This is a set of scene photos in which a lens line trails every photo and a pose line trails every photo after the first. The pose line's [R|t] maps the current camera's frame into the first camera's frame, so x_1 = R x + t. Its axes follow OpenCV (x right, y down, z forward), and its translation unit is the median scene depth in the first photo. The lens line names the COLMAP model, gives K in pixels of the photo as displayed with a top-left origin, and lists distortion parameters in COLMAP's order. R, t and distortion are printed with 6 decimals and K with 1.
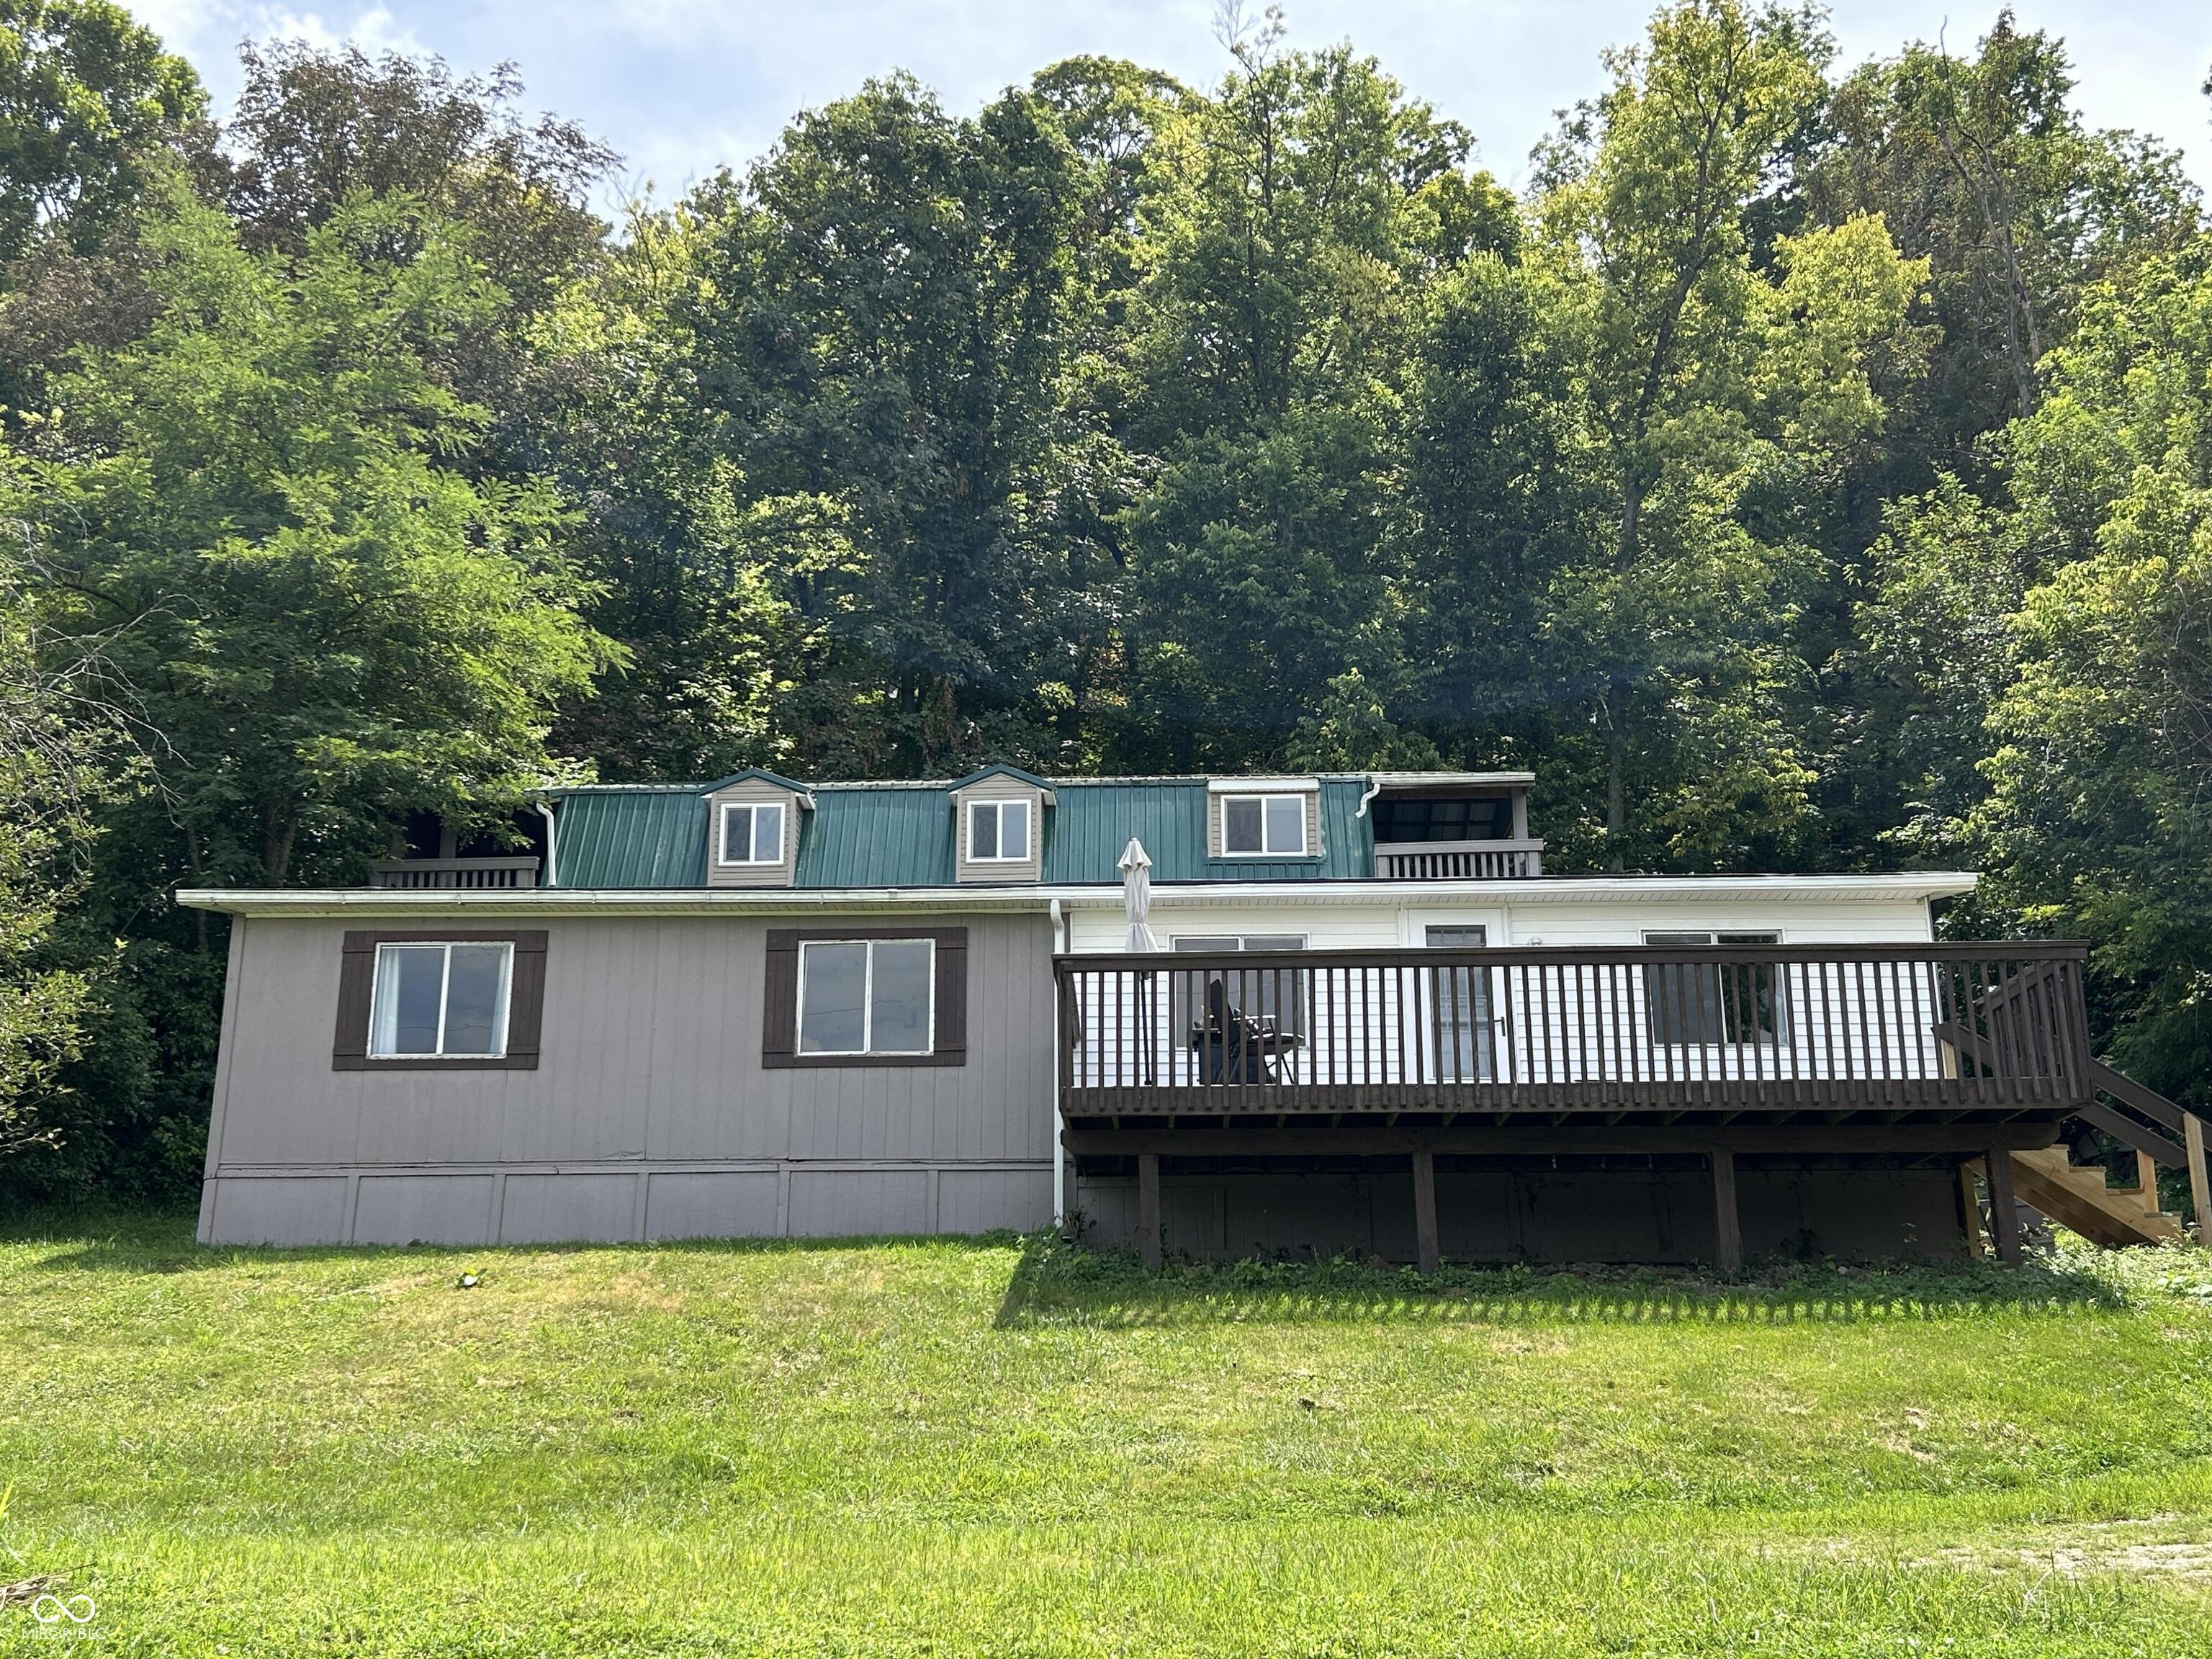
lens RADIAL K [[2316.9, 0, 1112.8], [0, 2316.9, 827.4], [0, 0, 1]] dist [0.102140, 0.000000]
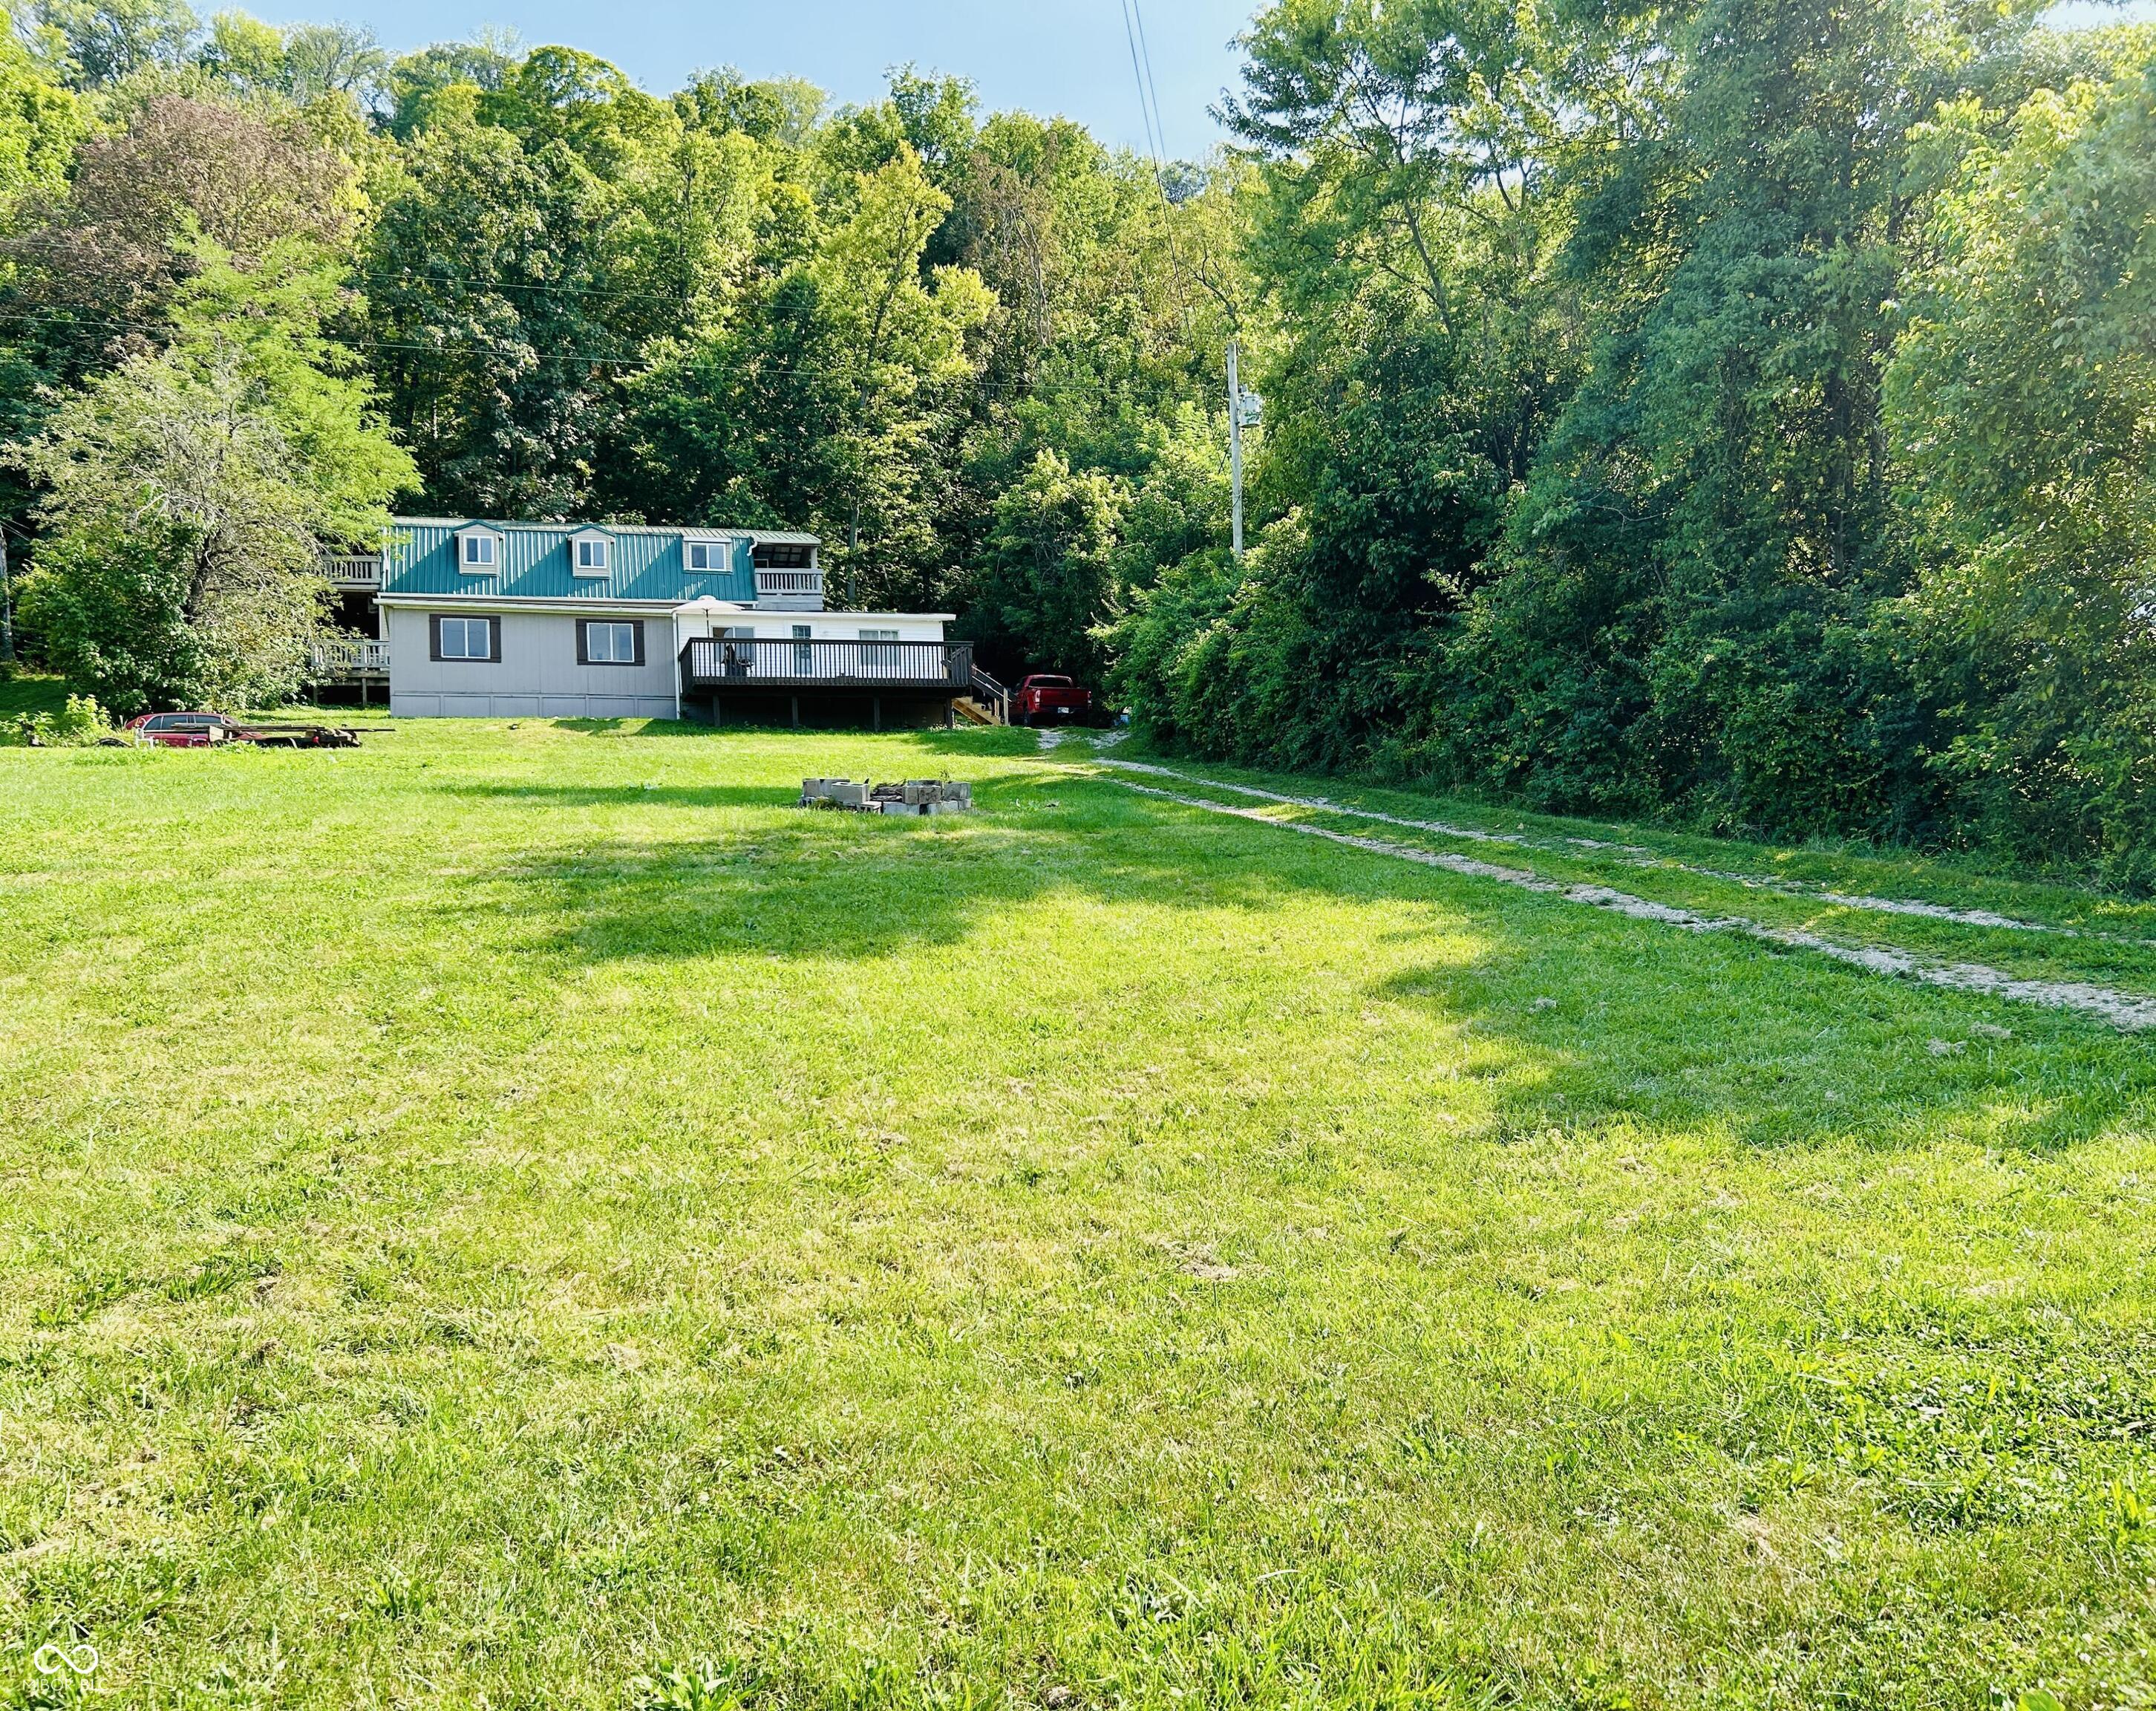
lens RADIAL K [[1734.2, 0, 1084.2], [0, 1734.2, 858.2], [0, 0, 1]] dist [0.074105, 0.001762]
pose [[0.941035, -0.011985, 0.338098, -0.302307], [-0.066958, 0.973005, 0.220858, -0.204964], [-0.331618, -0.230474, 0.914829, -1.417427]]
